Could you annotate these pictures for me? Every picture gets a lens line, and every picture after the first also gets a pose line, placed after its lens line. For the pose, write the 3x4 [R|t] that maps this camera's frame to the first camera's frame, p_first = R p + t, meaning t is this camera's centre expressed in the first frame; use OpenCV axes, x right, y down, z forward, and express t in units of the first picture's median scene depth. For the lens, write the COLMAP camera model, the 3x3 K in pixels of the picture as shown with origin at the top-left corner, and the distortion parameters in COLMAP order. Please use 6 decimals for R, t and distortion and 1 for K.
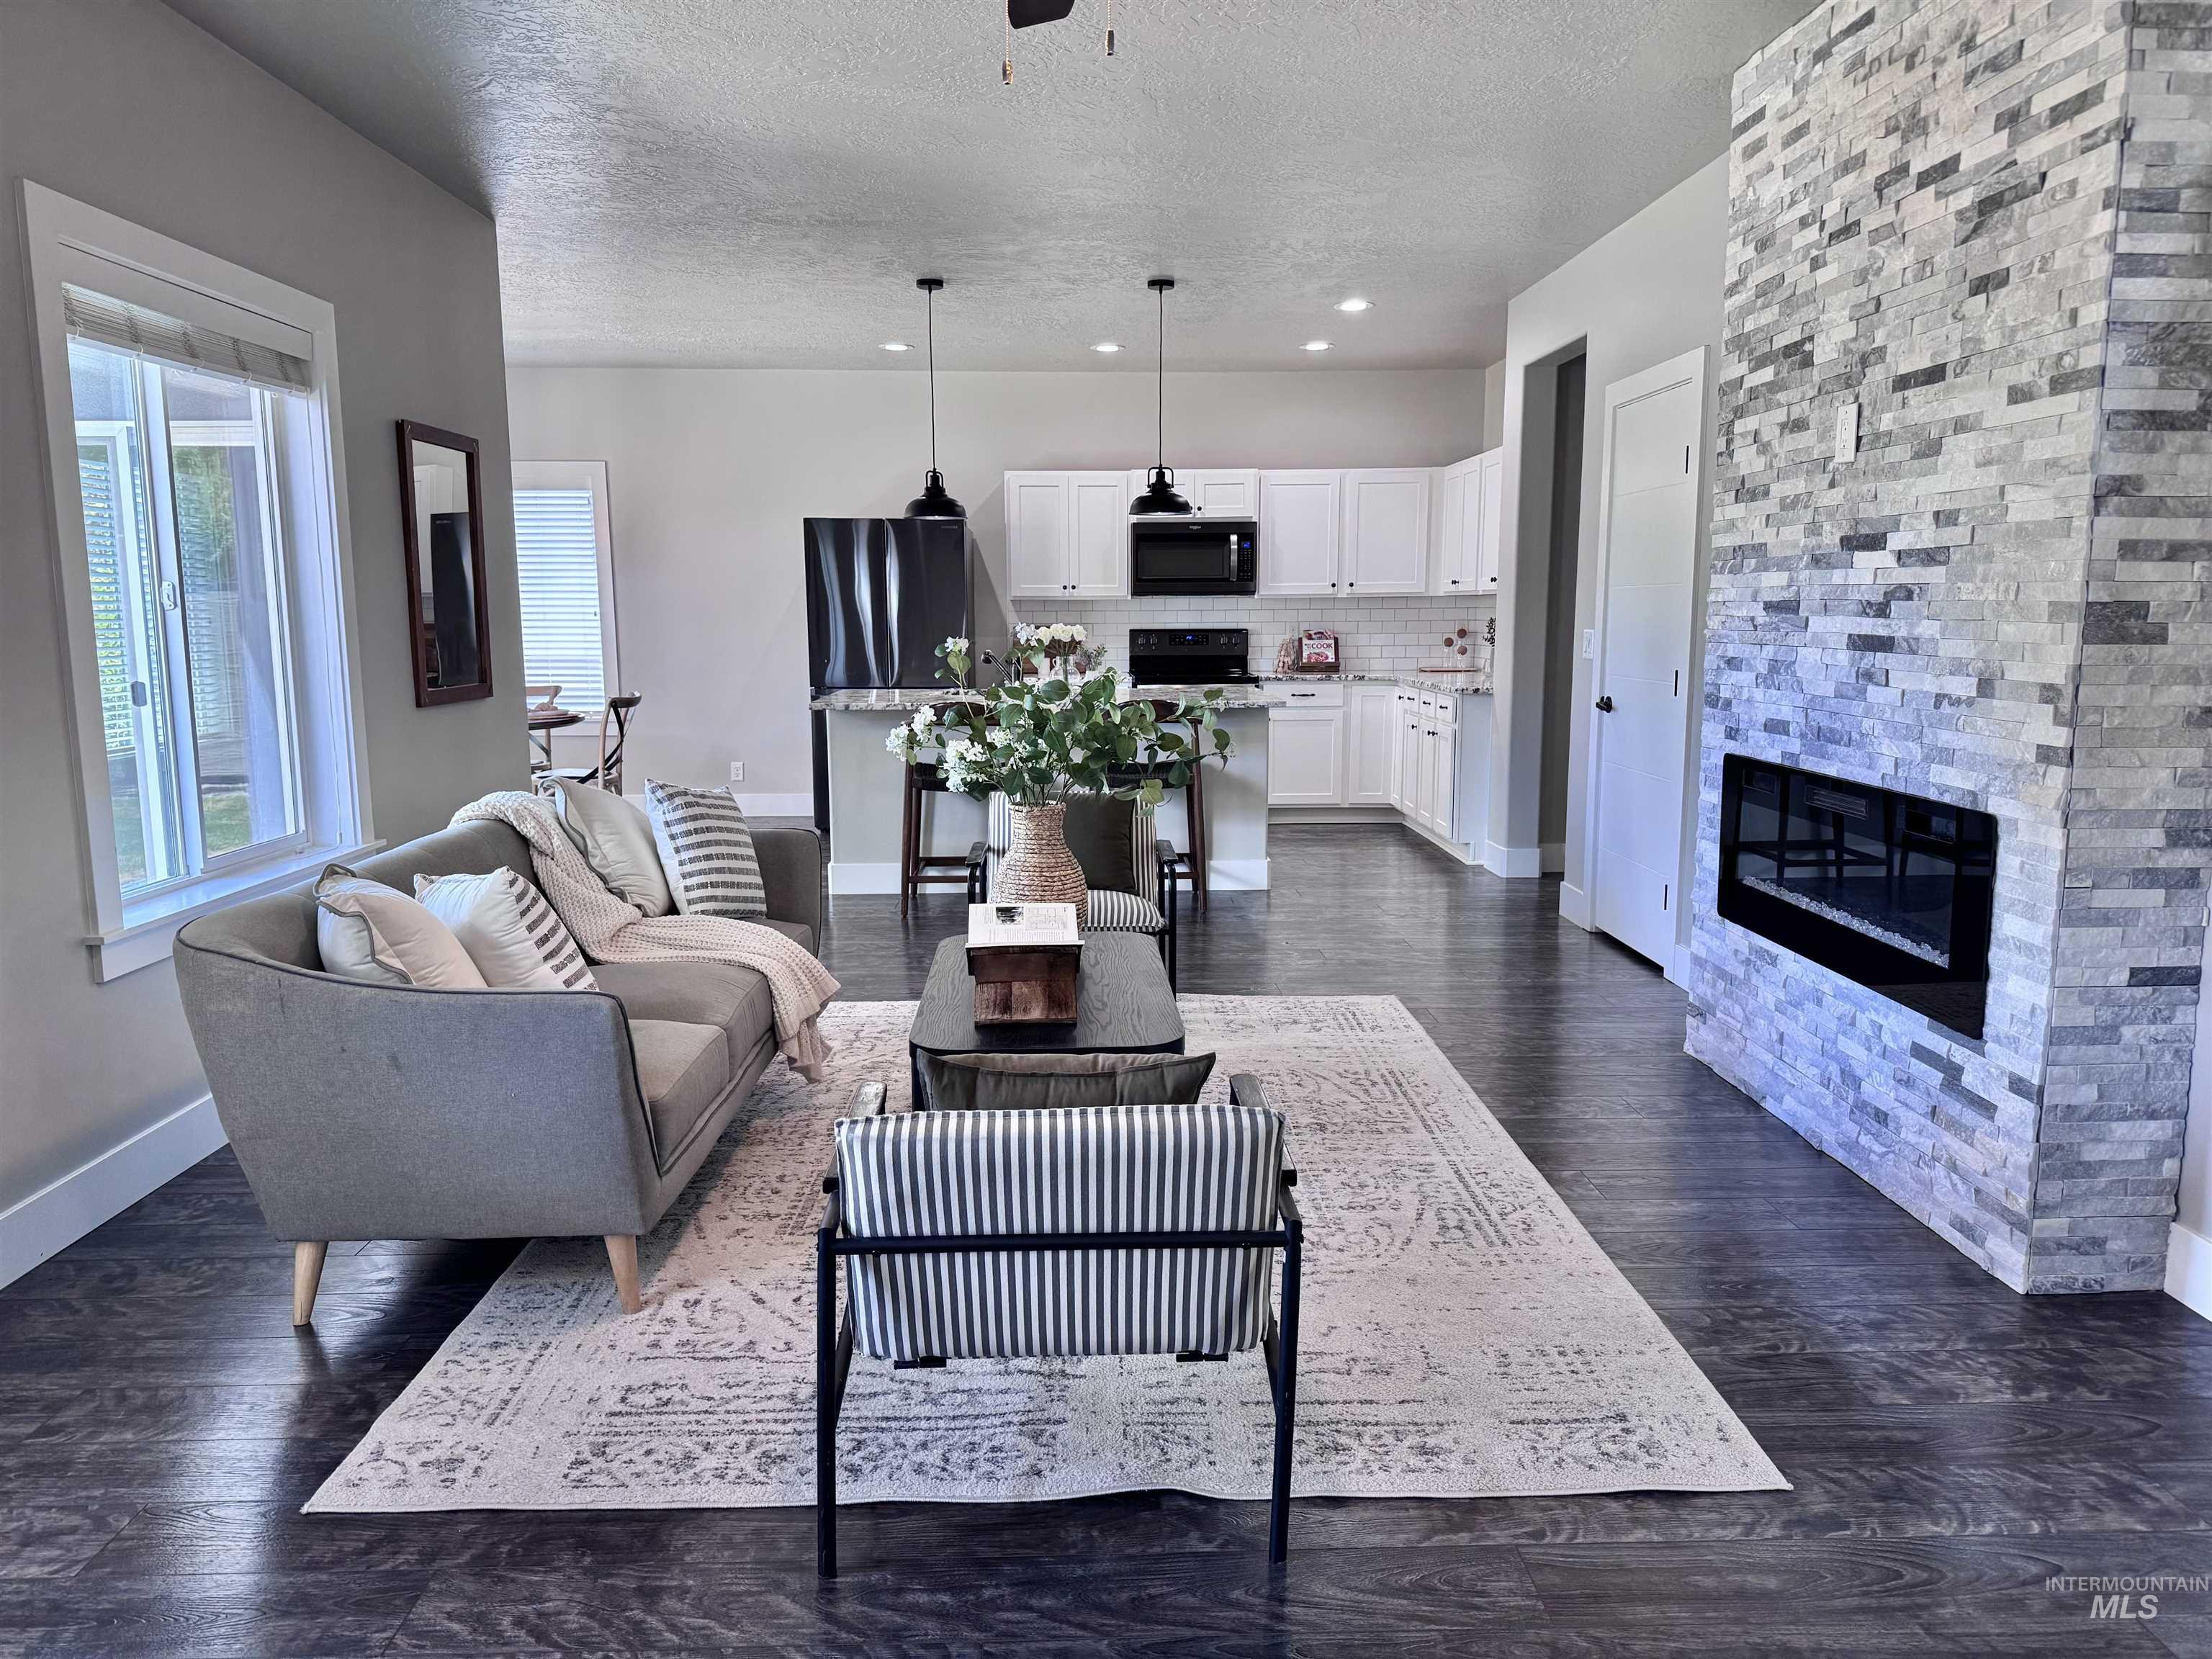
lens RADIAL K [[1549.5, 0, 1106.0], [0, 1549.5, 829.5], [0, 0, 1]] dist [0.040223, -0.049128]
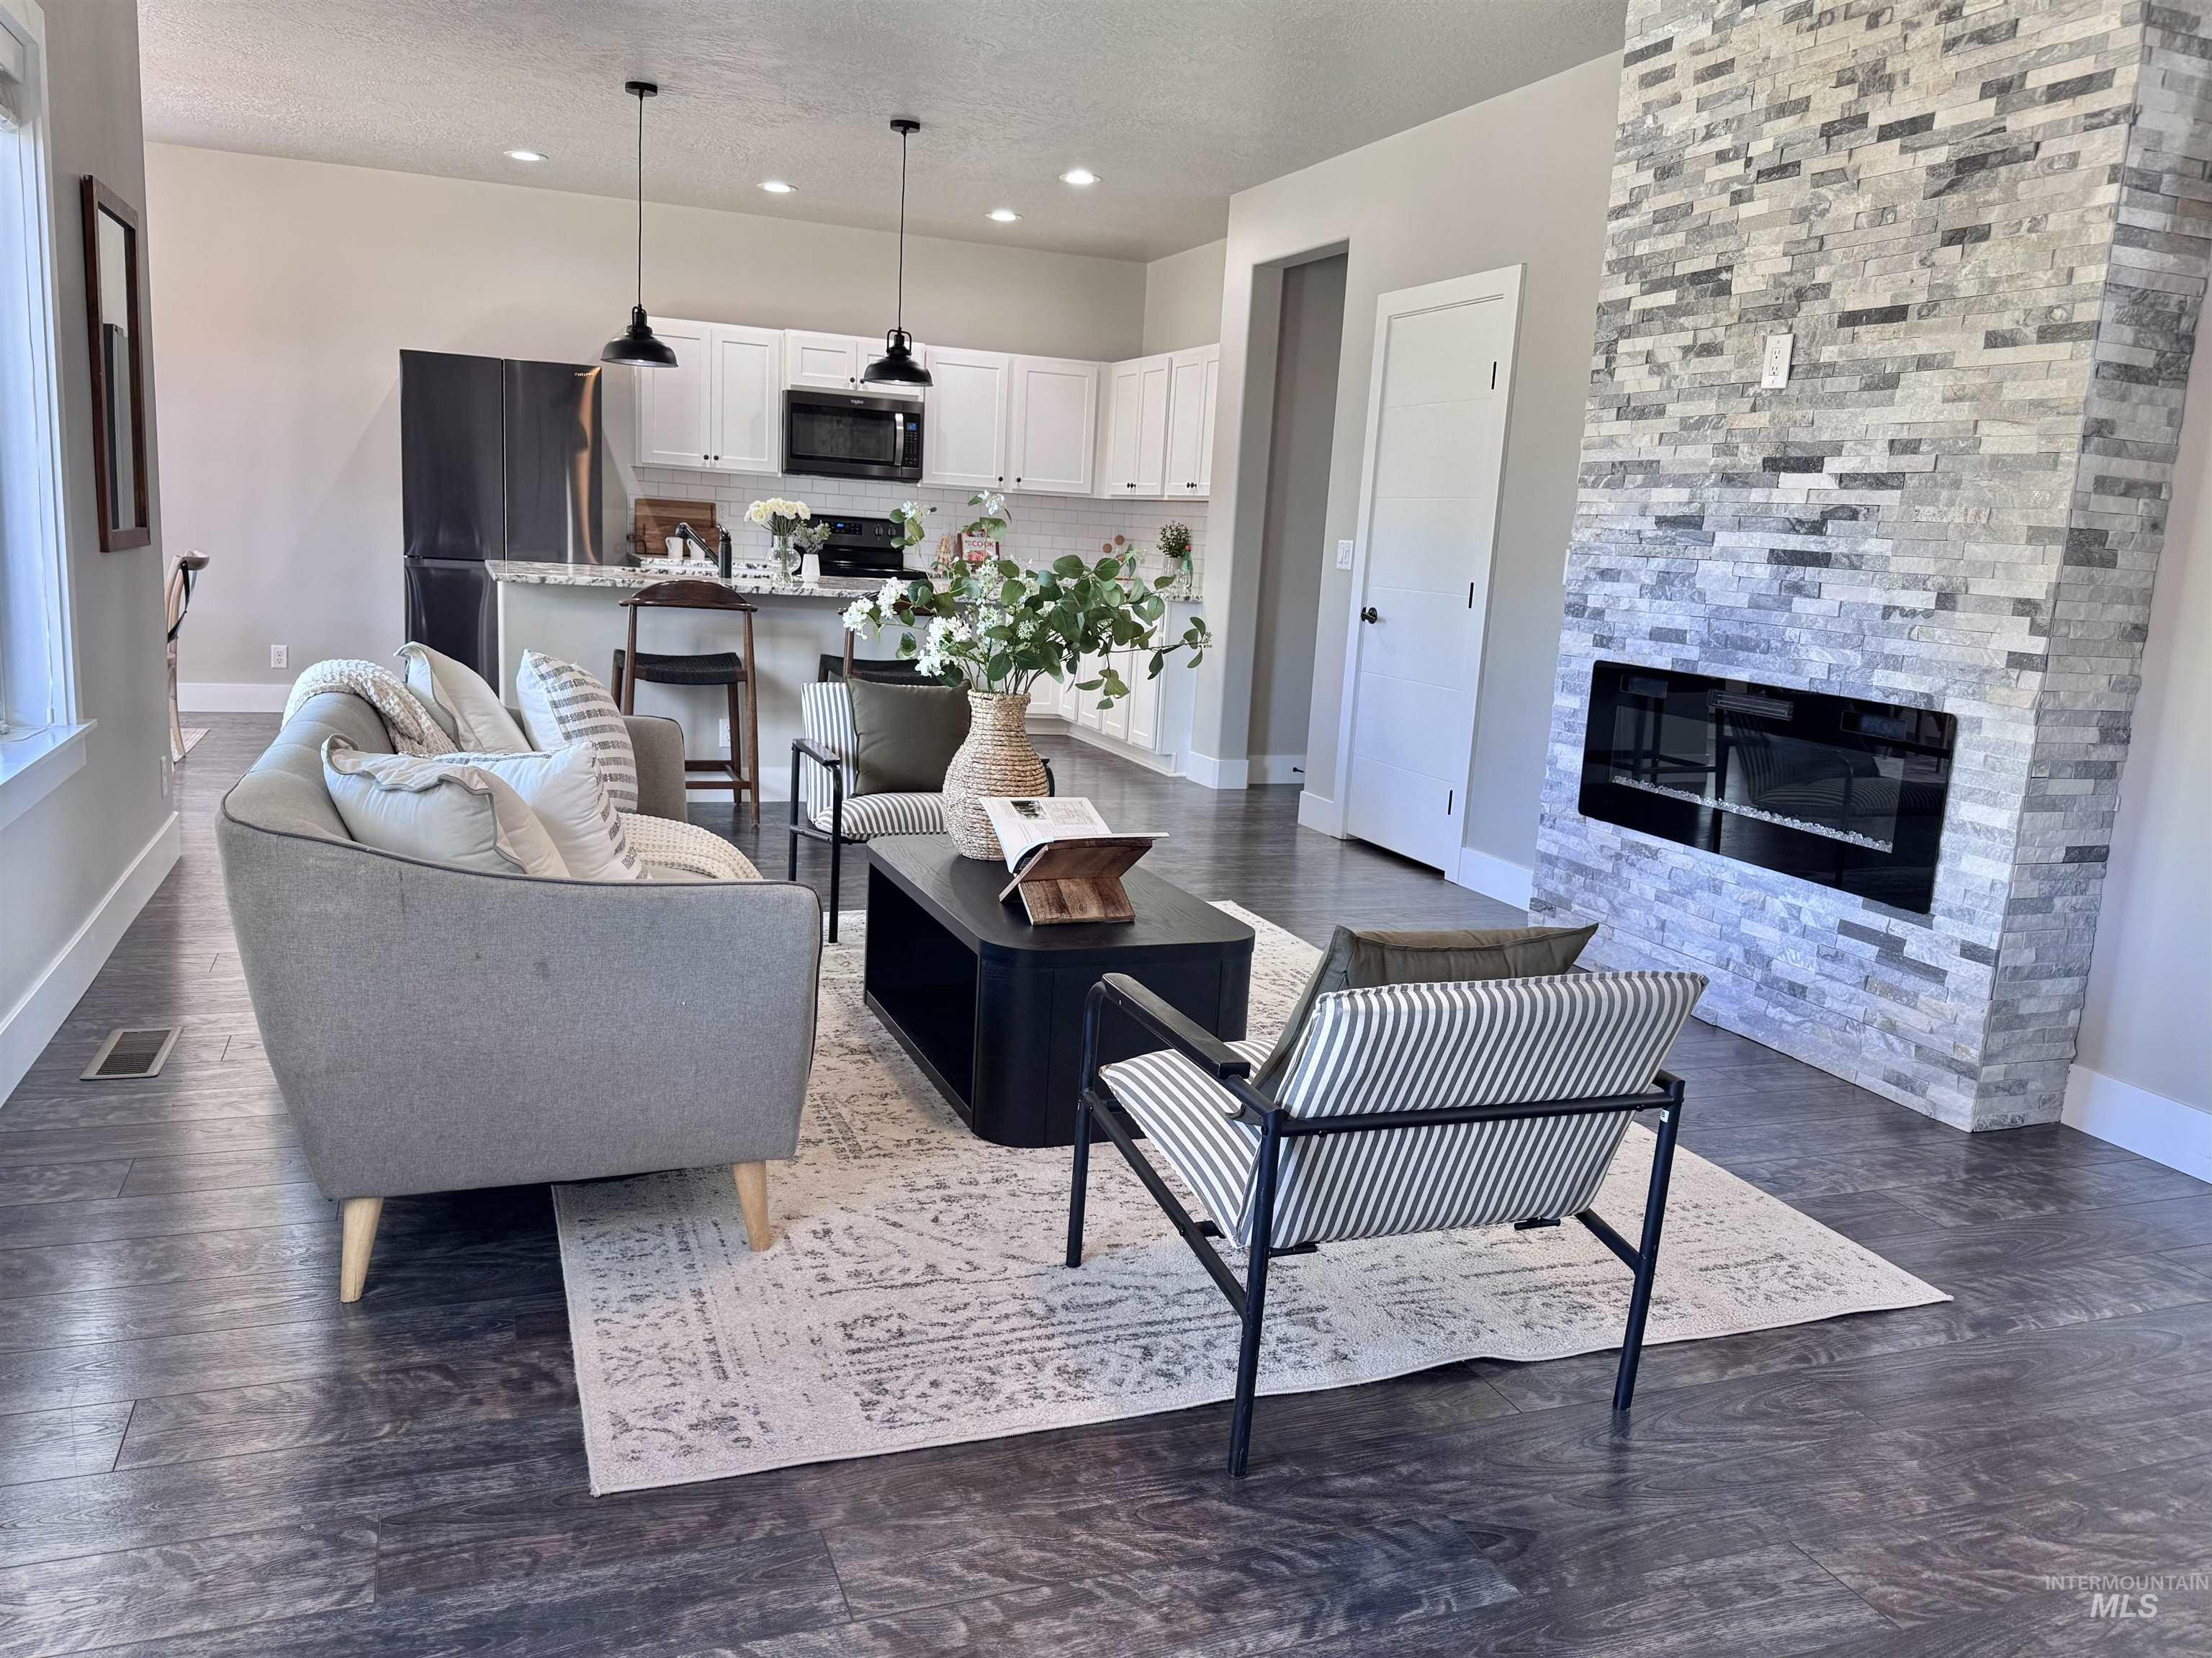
lens RADIAL K [[1681.6, 0, 1087.0], [0, 1681.6, 829.3], [0, 0, 1]] dist [0.023566, -0.031965]
pose [[0.943112, -0.002701, 0.332465, -0.407006], [-0.012646, 0.998952, 0.043991, 0.026406], [-0.332235, -0.045692, 0.942089, 0.051958]]
